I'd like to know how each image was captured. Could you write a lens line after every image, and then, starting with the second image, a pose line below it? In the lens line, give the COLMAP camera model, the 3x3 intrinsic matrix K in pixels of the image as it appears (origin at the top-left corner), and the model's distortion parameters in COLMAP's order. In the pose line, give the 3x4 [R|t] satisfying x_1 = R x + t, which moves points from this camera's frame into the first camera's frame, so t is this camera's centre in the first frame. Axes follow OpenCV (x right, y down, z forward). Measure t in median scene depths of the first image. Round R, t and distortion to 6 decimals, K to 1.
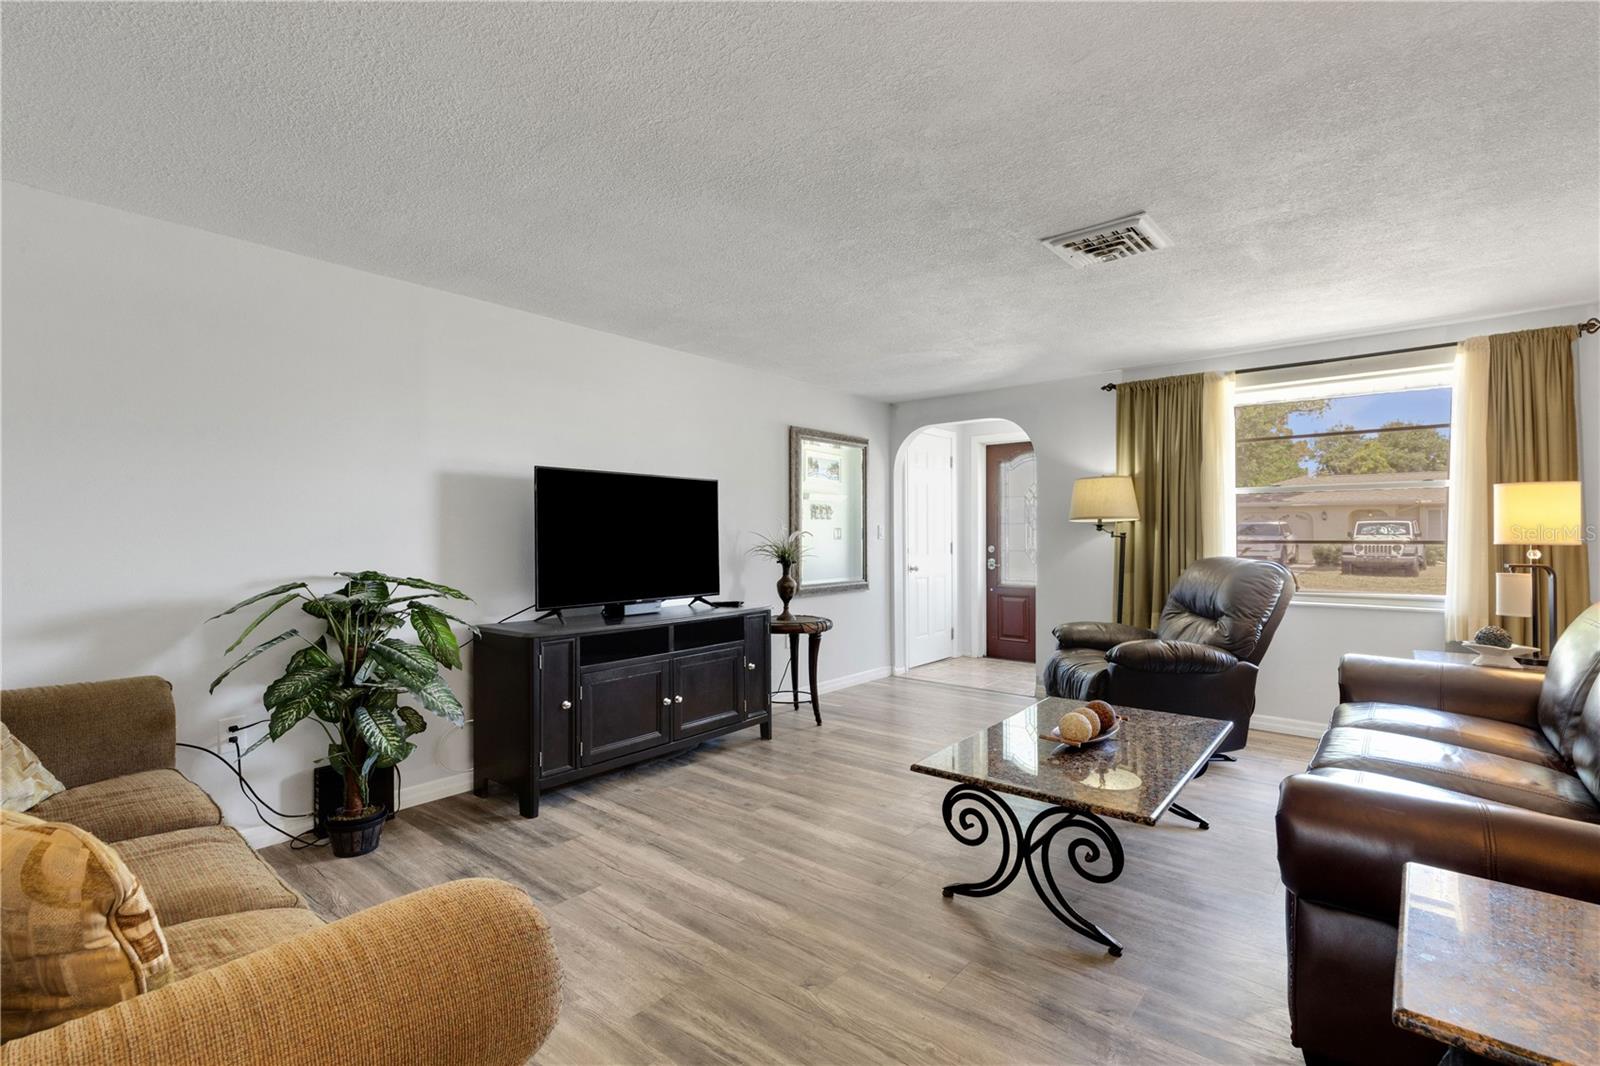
lens RADIAL K [[735.5, 0, 791.2], [0, 735.5, 532.5], [0, 0, 1]] dist [0.007752, -0.002165]
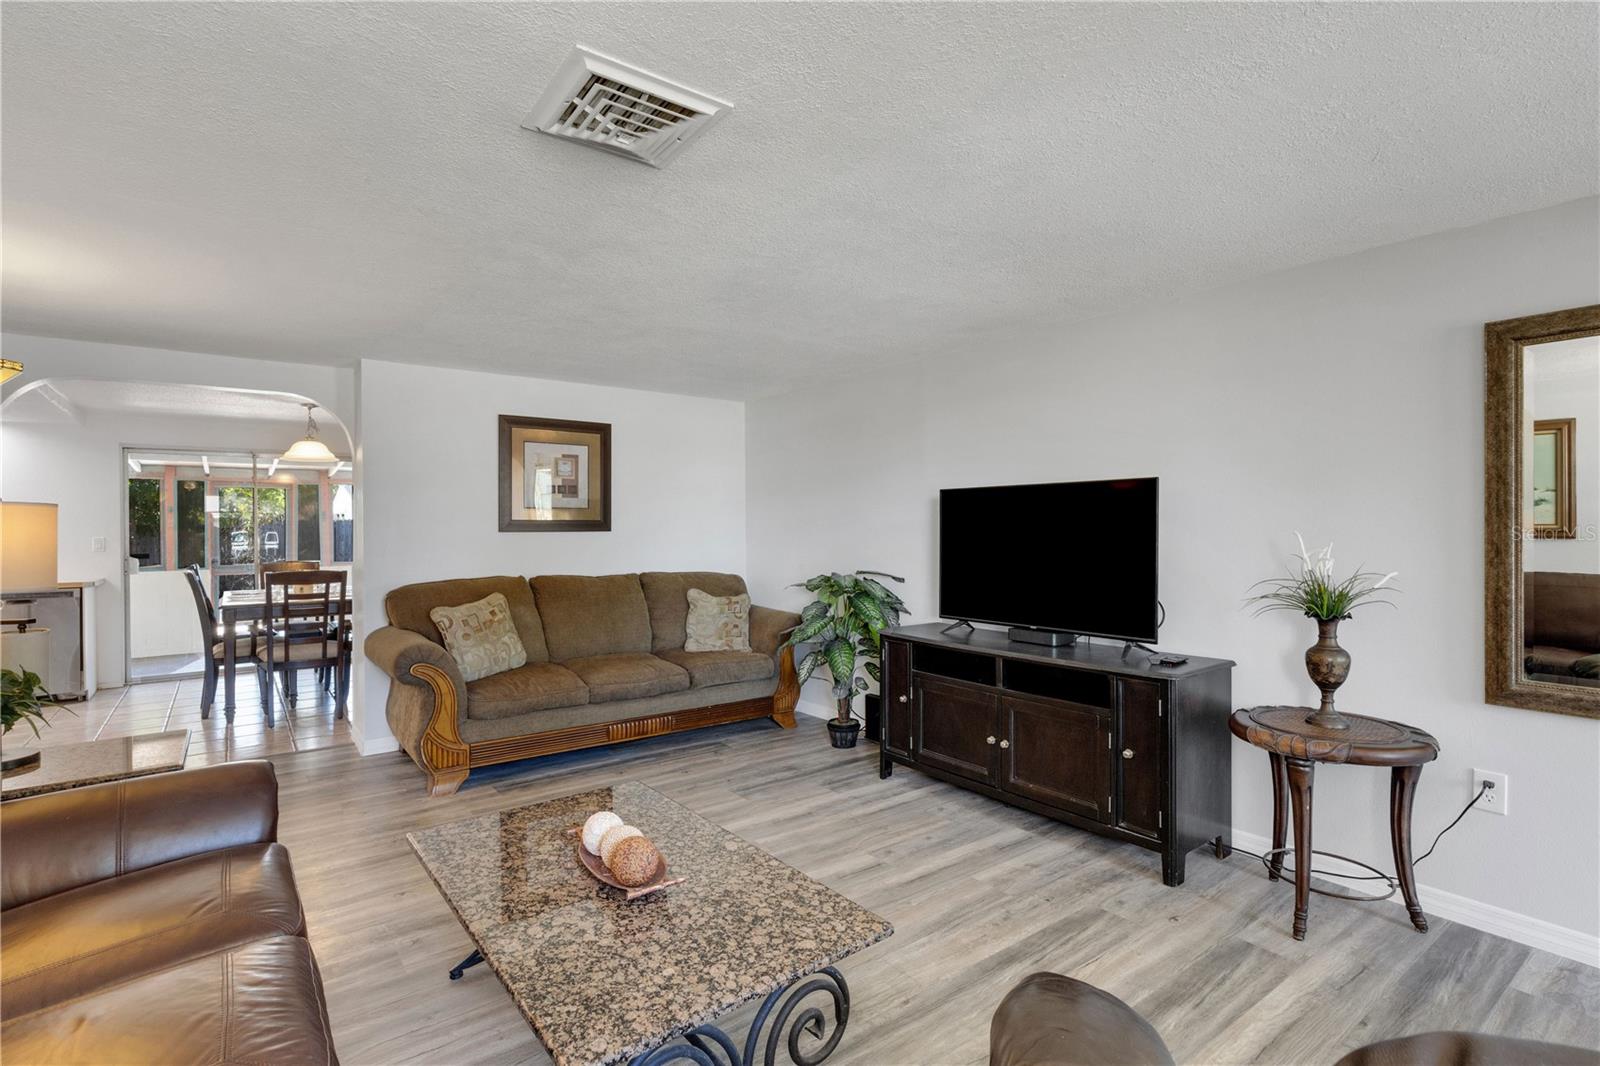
lens RADIAL K [[743.0, 0, 794.1], [0, 743.0, 536.7], [0, 0, 1]] dist [0.000082, 0.001439]
pose [[-0.215844, 0.016859, -0.976282, 0.771995], [0.007575, 0.999850, 0.015592, -0.035614], [0.976399, -0.004030, -0.215939, 0.968595]]
